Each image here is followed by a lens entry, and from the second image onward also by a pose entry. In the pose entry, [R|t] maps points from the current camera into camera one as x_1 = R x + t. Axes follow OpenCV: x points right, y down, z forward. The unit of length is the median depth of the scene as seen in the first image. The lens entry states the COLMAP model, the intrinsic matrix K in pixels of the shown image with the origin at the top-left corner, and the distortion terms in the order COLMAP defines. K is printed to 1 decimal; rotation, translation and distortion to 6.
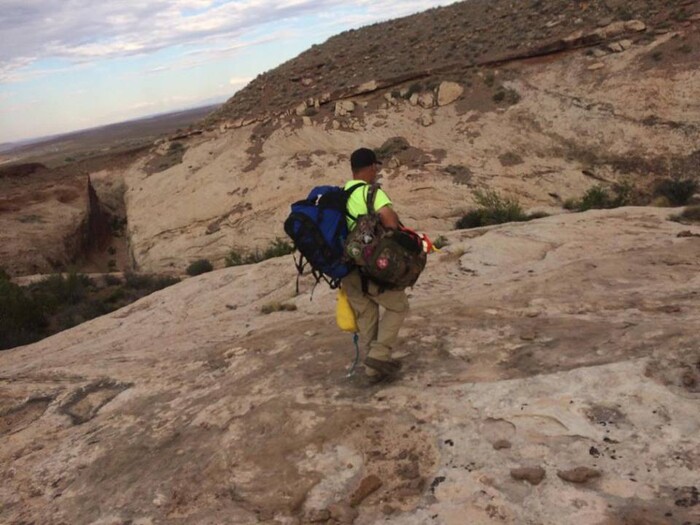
lens RADIAL K [[588.6, 0, 395.1], [0, 588.6, 242.2], [0, 0, 1]] dist [-0.001037, -0.003705]
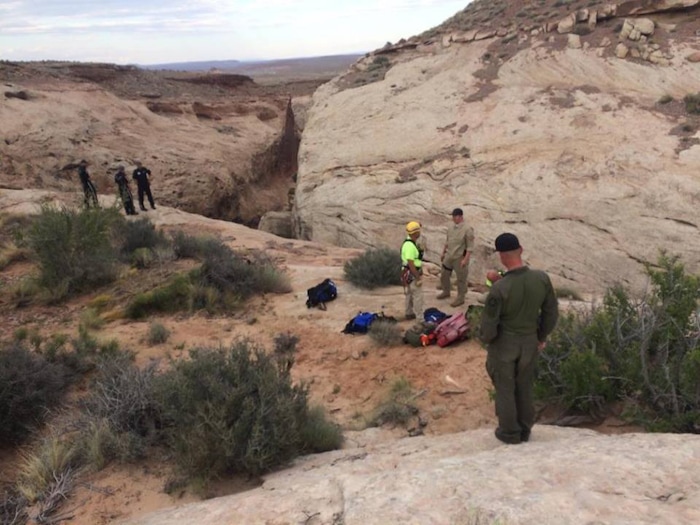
lens RADIAL K [[596.4, 0, 348.6], [0, 596.4, 259.8], [0, 0, 1]] dist [0.075087, -0.093531]
pose [[0.910523, 0.239490, -0.337035, -0.095918], [-0.206835, 0.969667, 0.130248, -0.004313], [0.358005, -0.048883, 0.932439, 0.275268]]
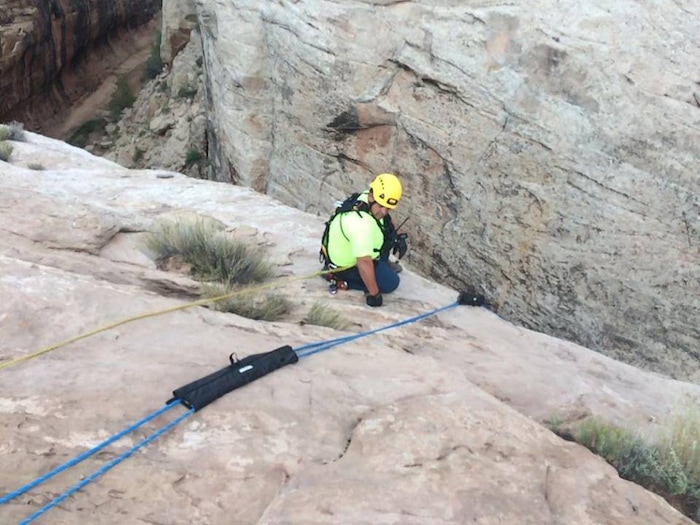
lens RADIAL K [[596.4, 0, 348.6], [0, 596.4, 259.8], [0, 0, 1]] dist [0.075087, -0.093531]
pose [[0.943584, 0.284633, -0.169212, -0.174415], [-0.180590, 0.870665, 0.457525, 0.002389], [0.277553, -0.401156, 0.872948, 0.494894]]
